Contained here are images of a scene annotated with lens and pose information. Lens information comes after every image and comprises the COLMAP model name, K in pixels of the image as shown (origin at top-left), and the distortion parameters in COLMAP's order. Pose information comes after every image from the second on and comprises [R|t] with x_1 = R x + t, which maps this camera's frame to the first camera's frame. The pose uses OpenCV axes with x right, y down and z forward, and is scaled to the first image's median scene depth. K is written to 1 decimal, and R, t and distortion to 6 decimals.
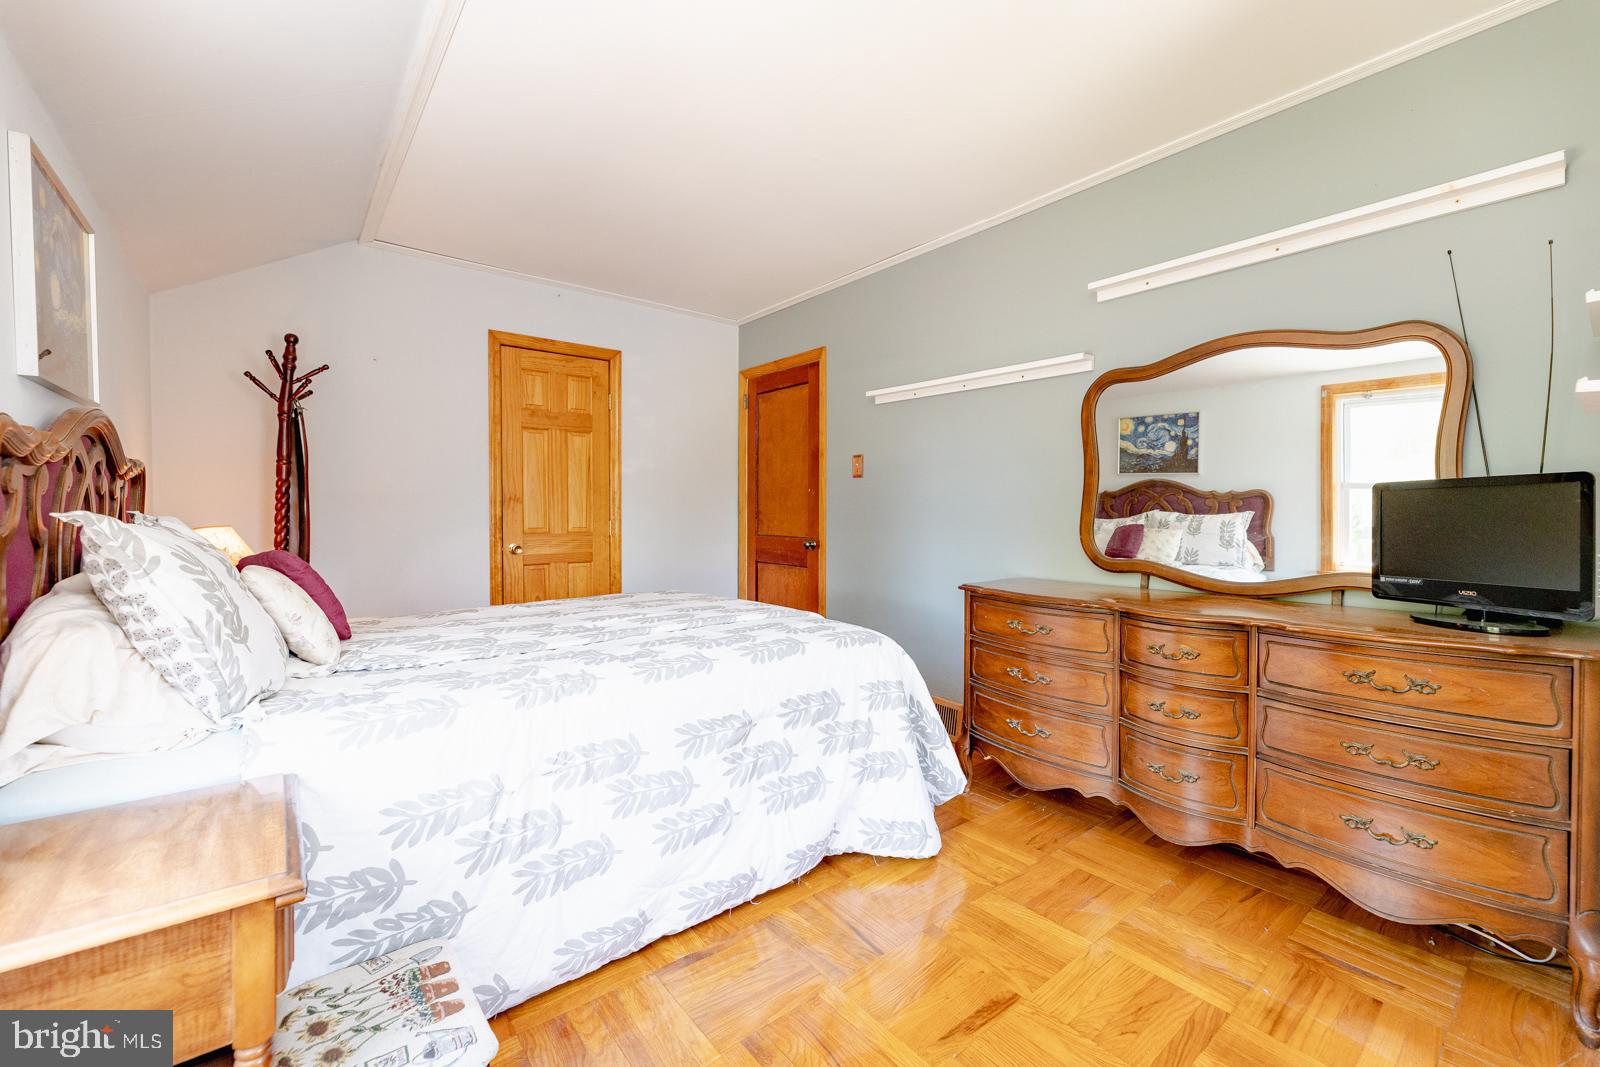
lens RADIAL K [[647.1, 0, 797.2], [0, 647.1, 524.4], [0, 0, 1]] dist [-0.002384, -0.000127]
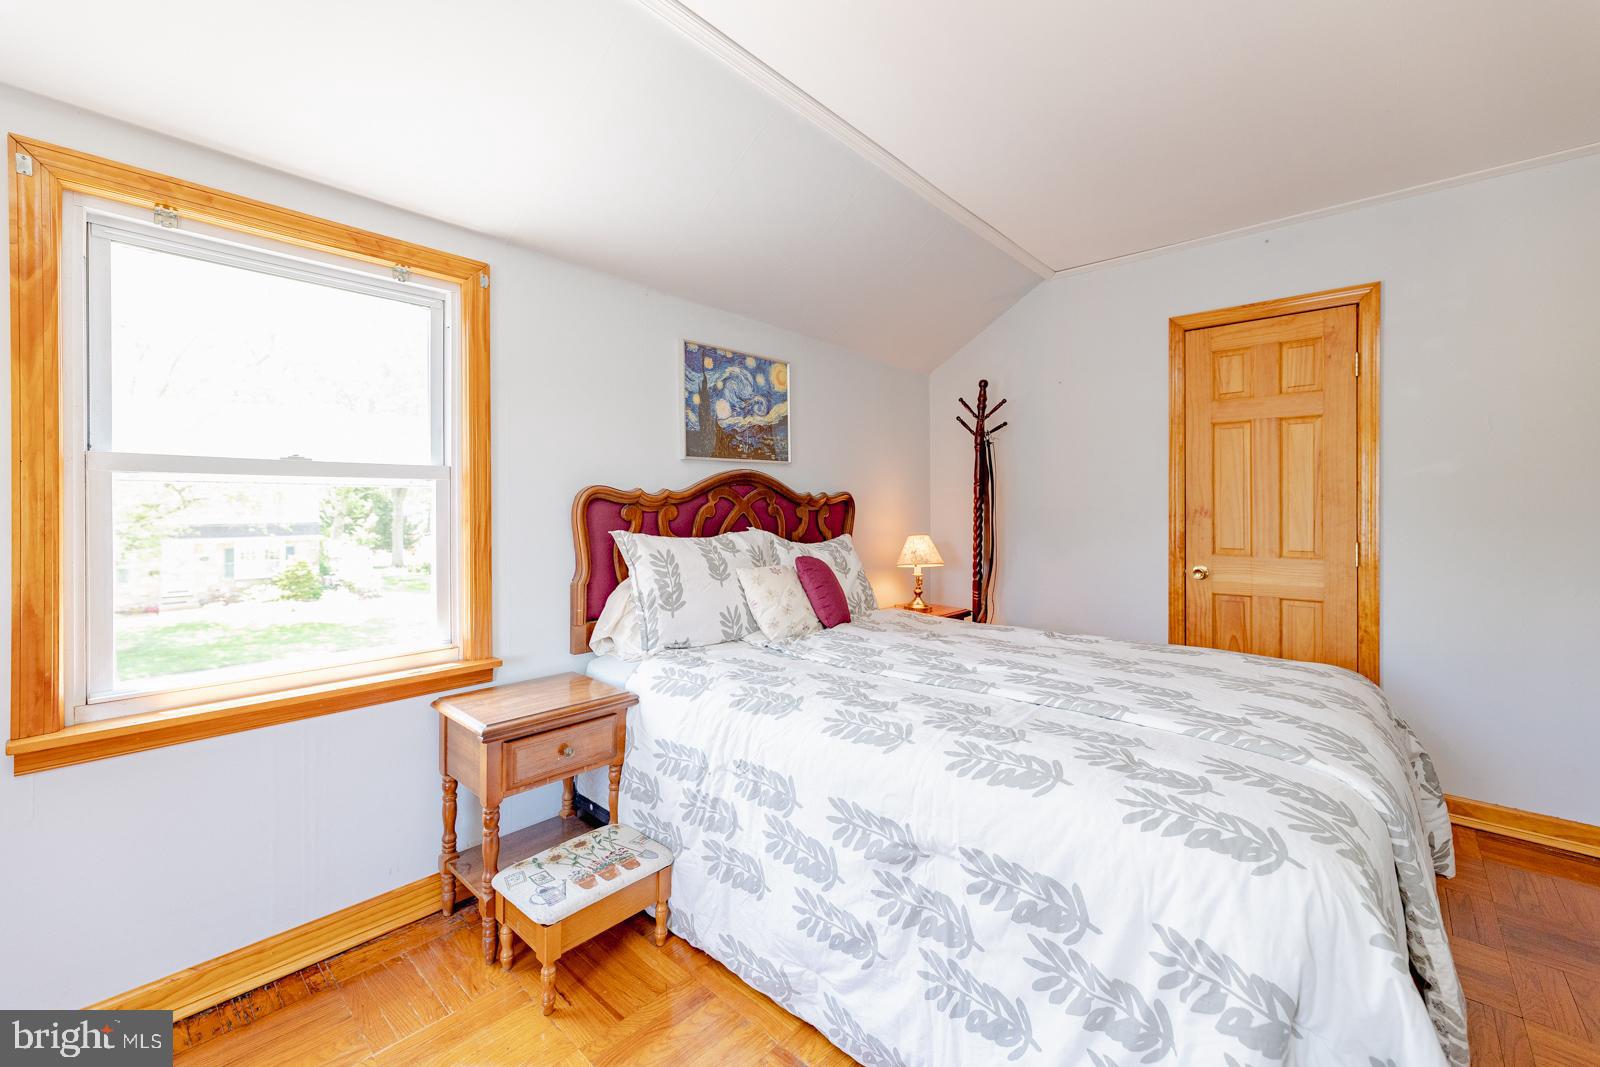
lens RADIAL K [[647.1, 0, 812.7], [0, 647.1, 514.3], [0, 0, 1]] dist [-0.002384, -0.000127]
pose [[0.173769, 0.004538, -0.984776, 0.583878], [-0.024034, 0.999711, 0.000366, -0.050713], [0.984493, 0.023605, 0.173828, 0.744412]]
